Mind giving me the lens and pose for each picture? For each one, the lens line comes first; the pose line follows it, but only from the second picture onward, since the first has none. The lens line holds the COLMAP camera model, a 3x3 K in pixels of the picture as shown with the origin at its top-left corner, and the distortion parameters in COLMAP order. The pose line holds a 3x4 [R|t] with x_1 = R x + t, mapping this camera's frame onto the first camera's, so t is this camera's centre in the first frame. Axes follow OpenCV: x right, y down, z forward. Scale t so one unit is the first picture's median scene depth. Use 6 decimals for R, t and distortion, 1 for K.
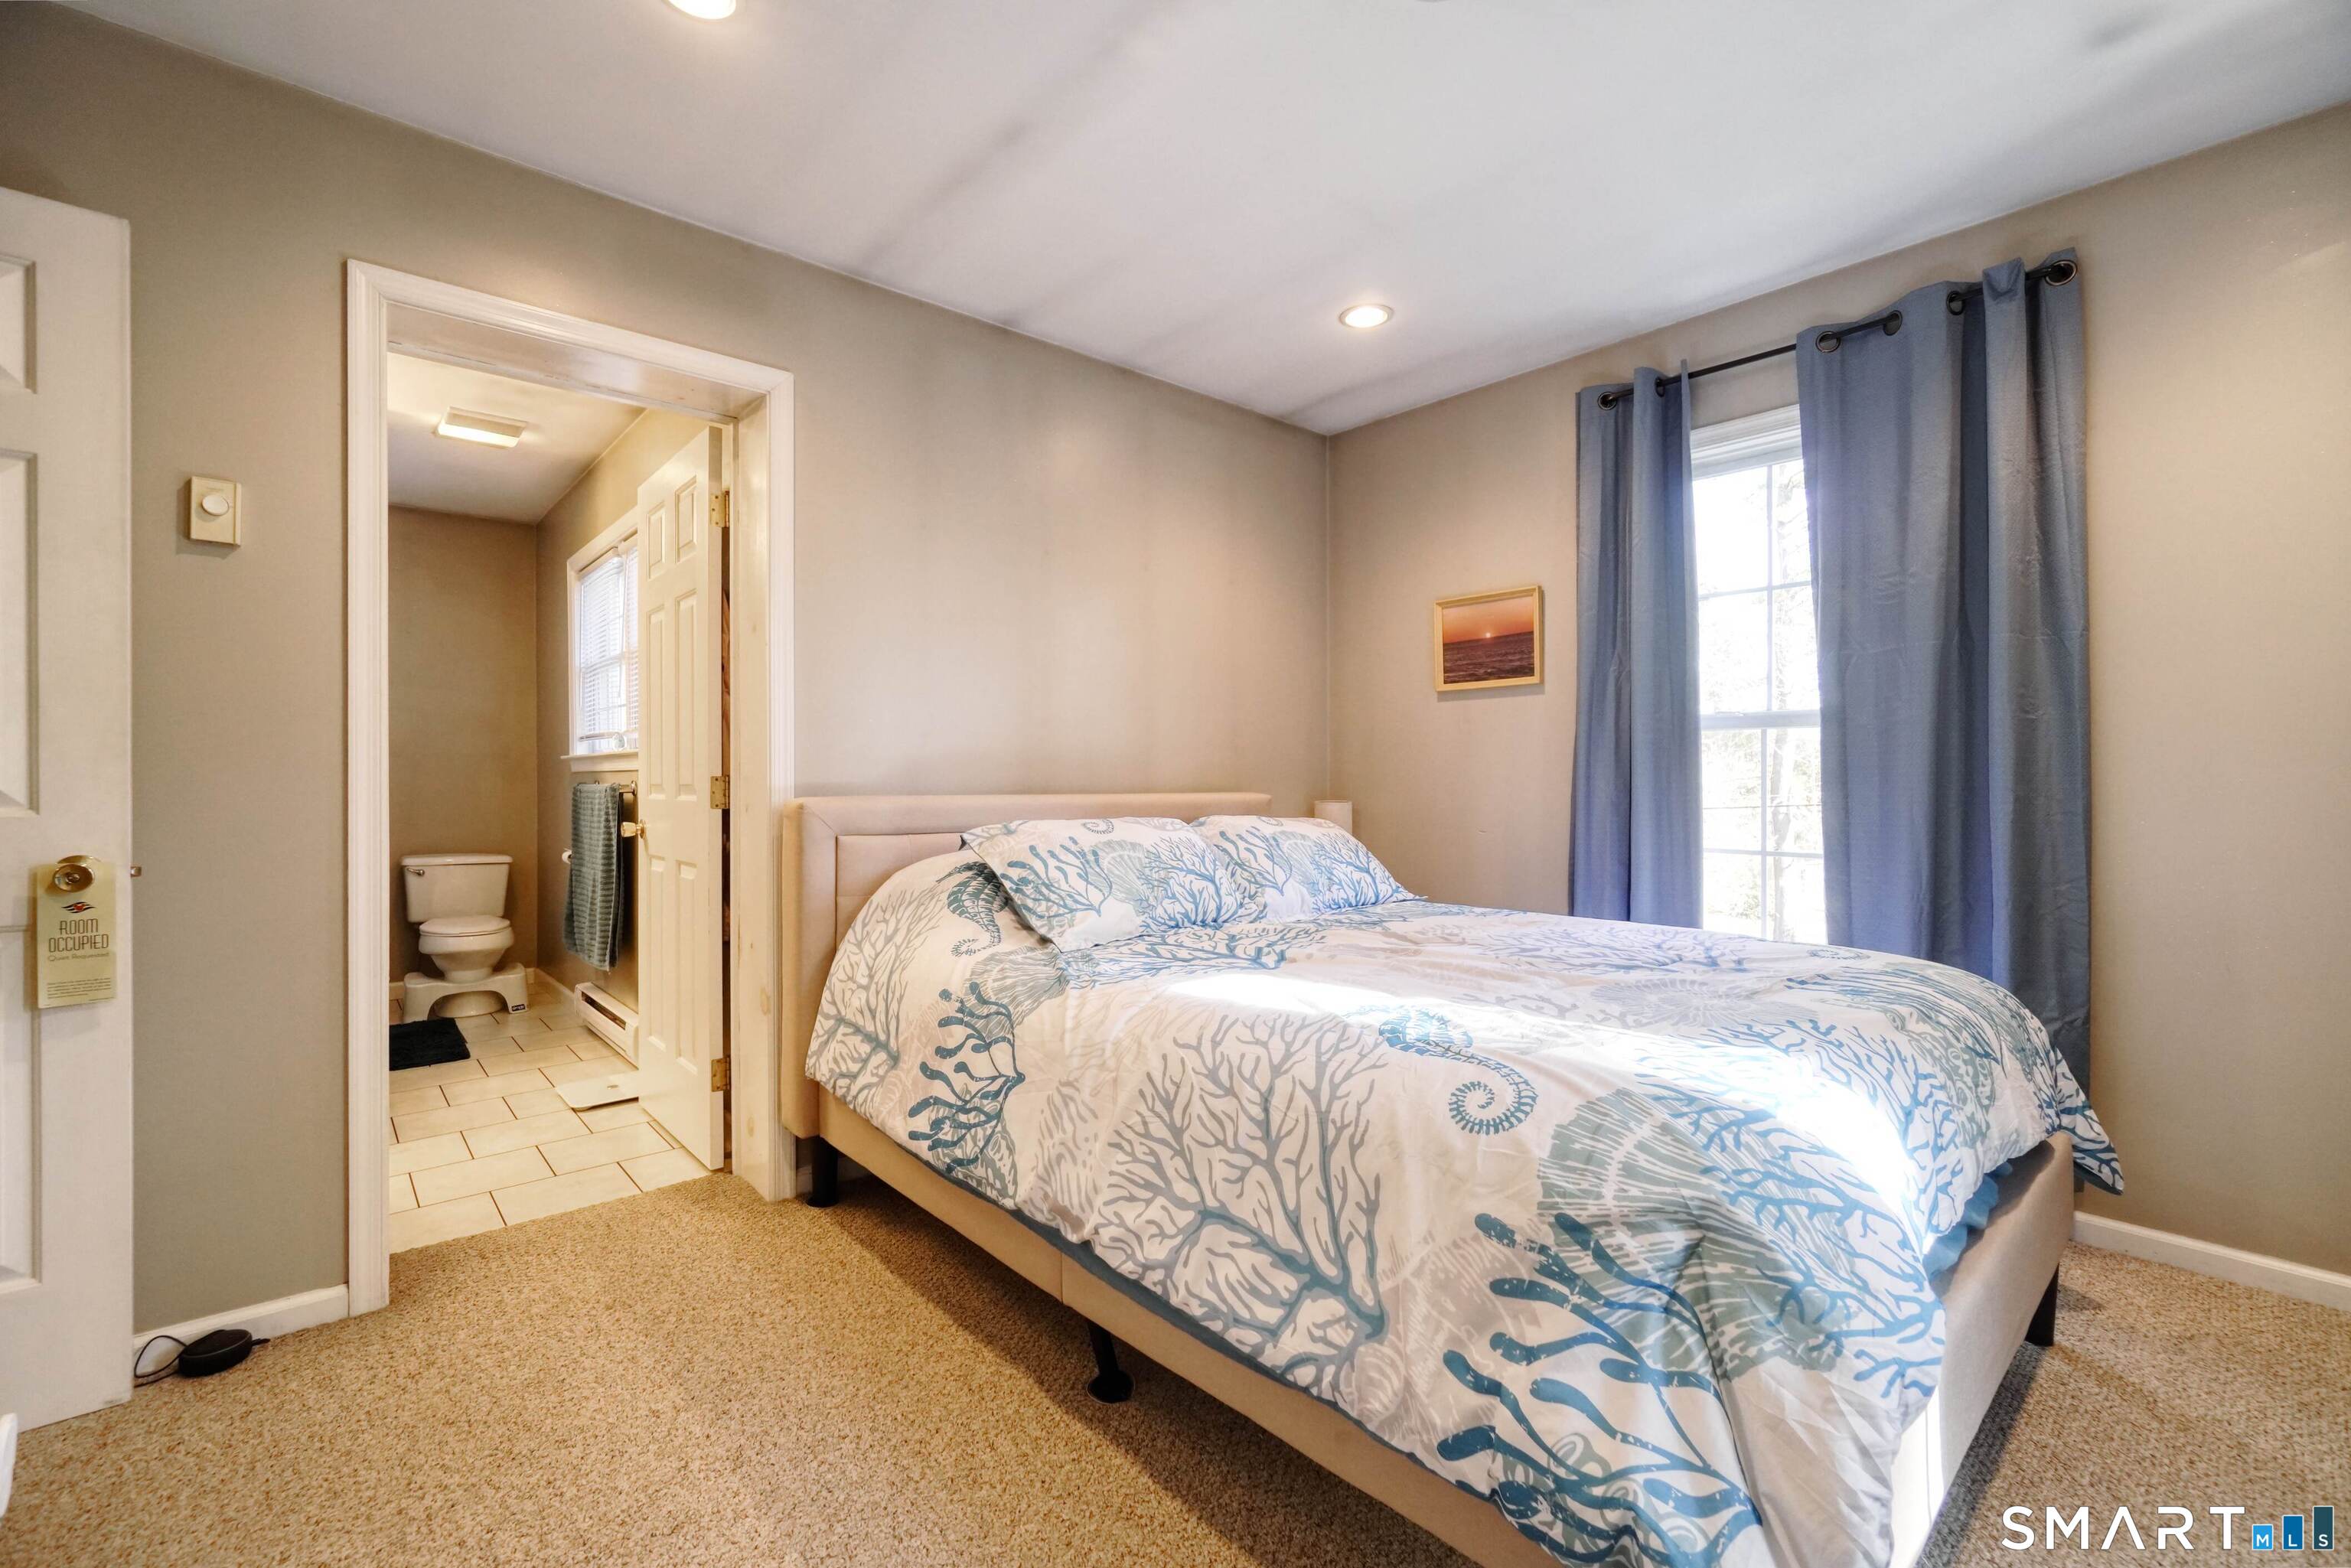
lens RADIAL K [[1014.3, 0, 1178.4], [0, 1014.3, 781.0], [0, 0, 1]] dist [0.012935, 0.000171]
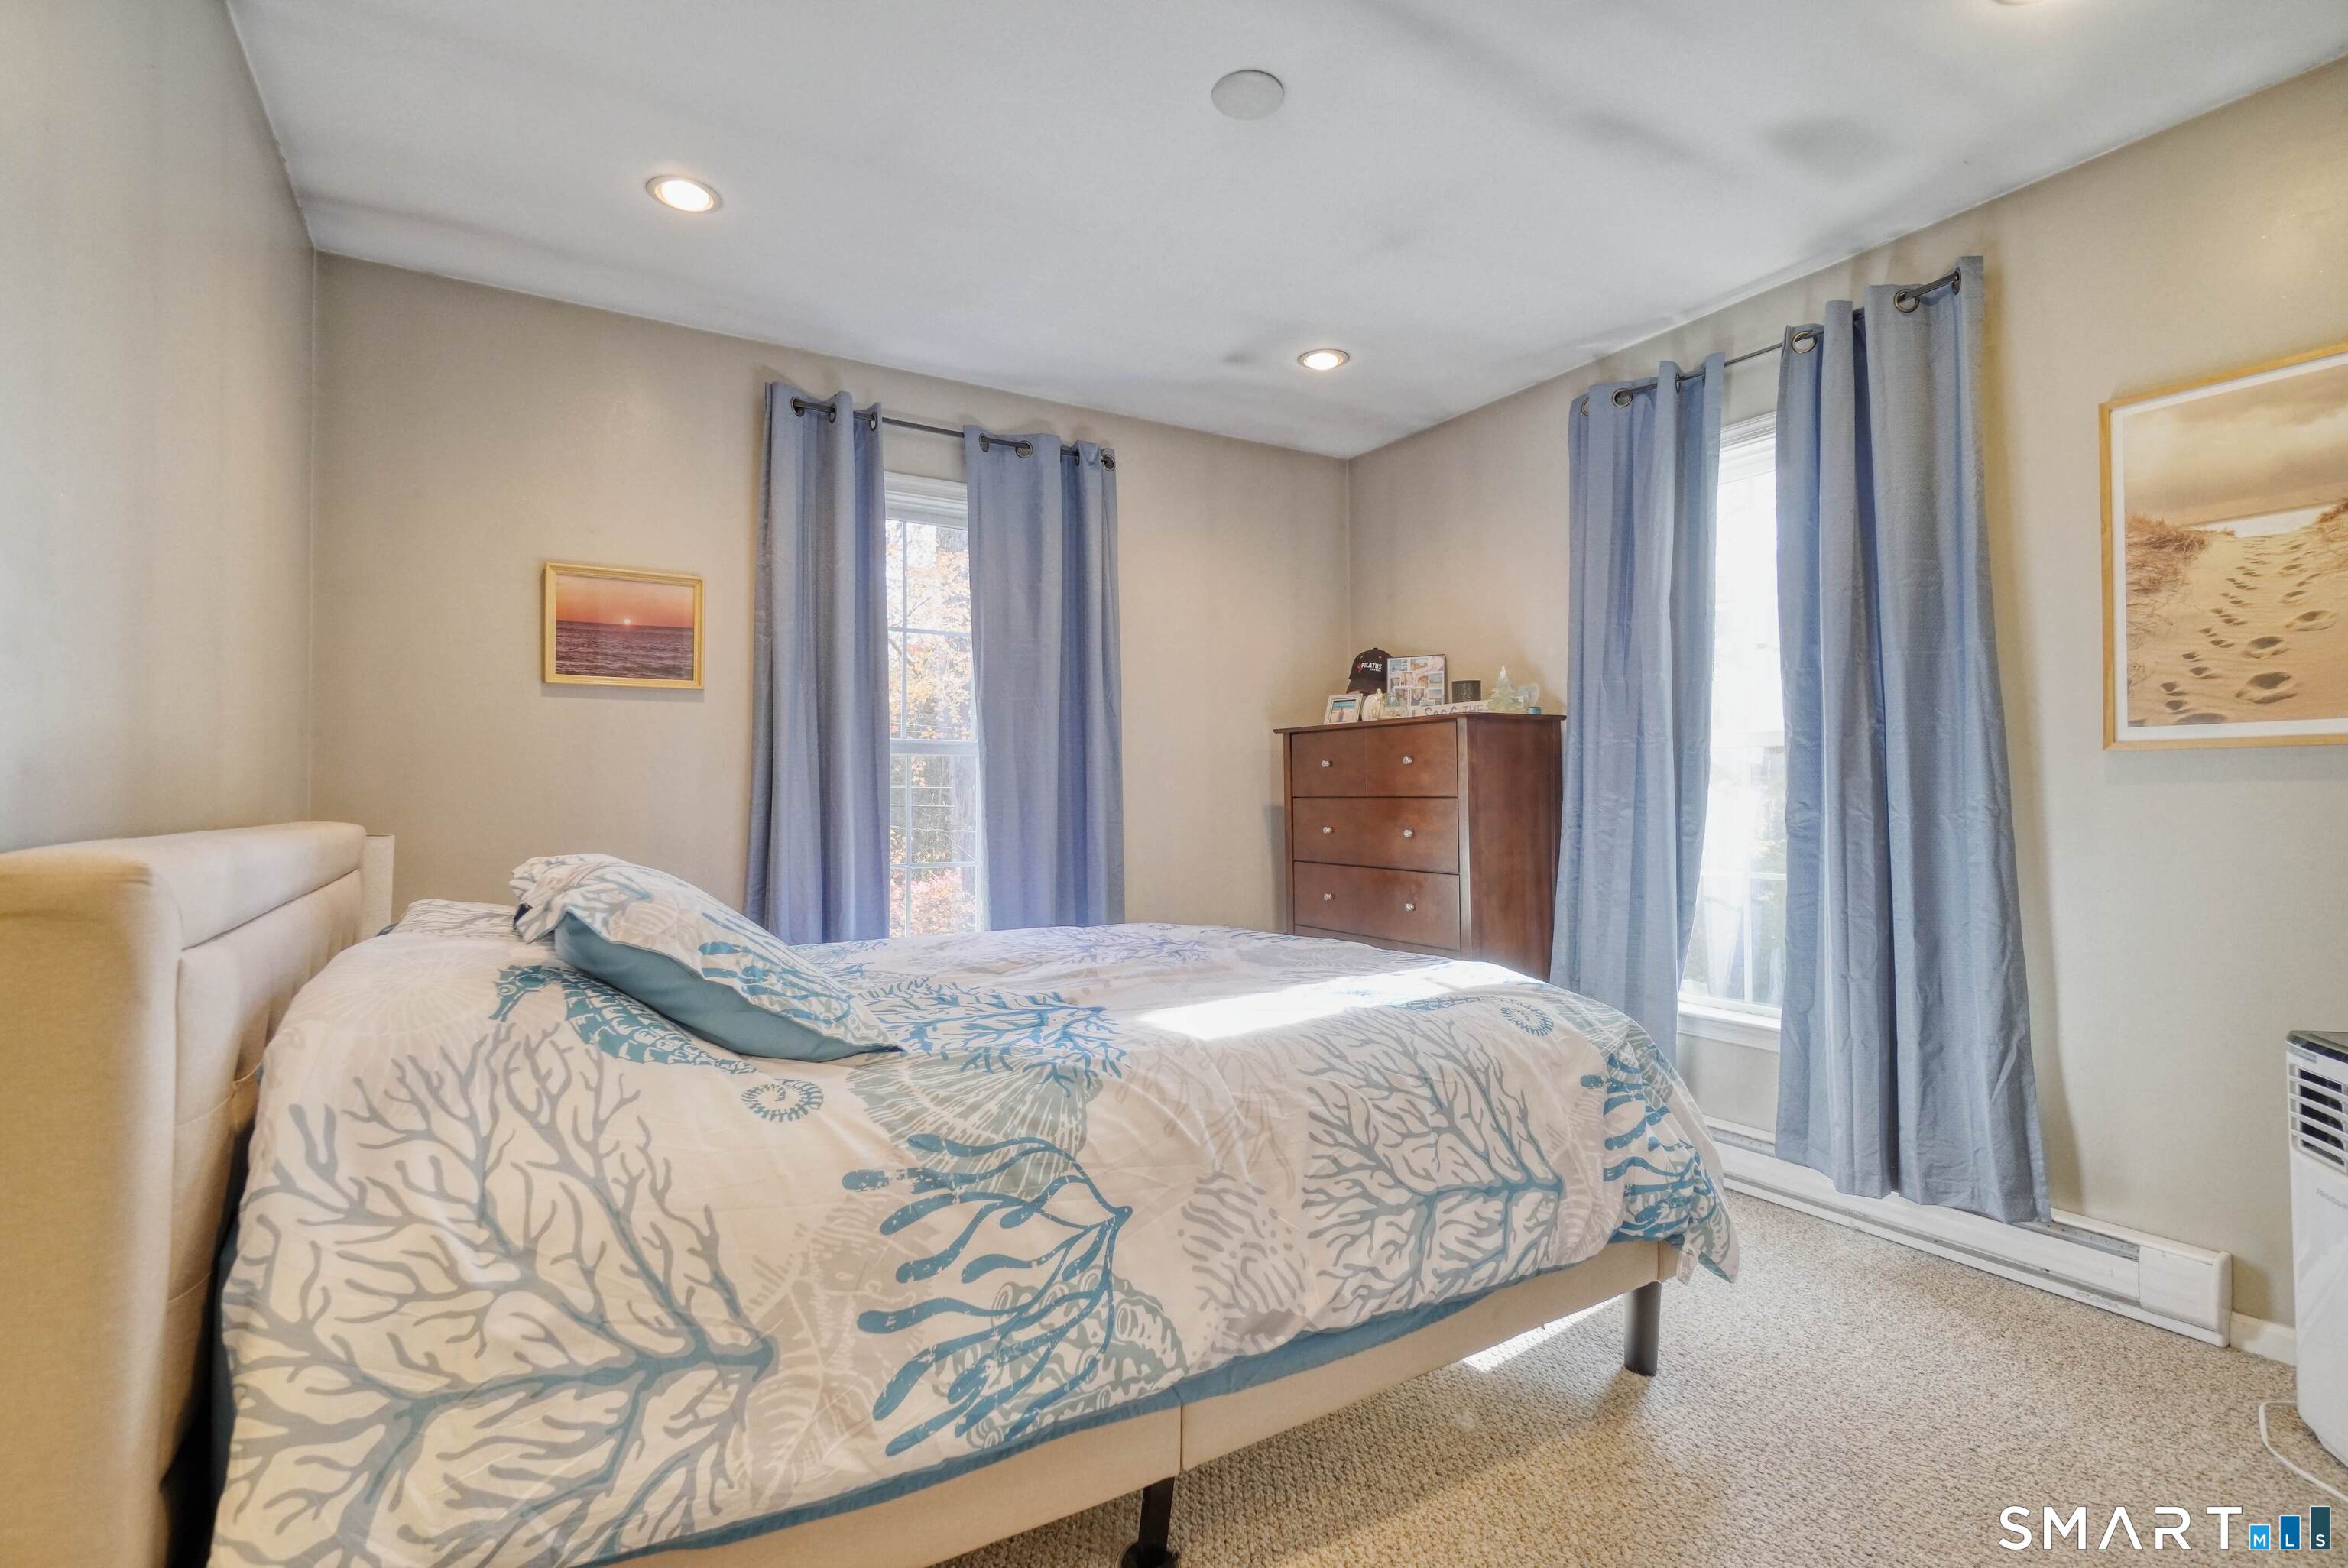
lens RADIAL K [[1073.3, 0, 1173.9], [0, 1073.3, 781.6], [0, 0, 1]] dist [-0.012338, 0.002900]
pose [[0.184867, 0.015806, 0.982636, -0.871058], [0.005998, 0.999834, -0.017211, 0.002959], [-0.982745, 0.009075, 0.184742, 0.806756]]
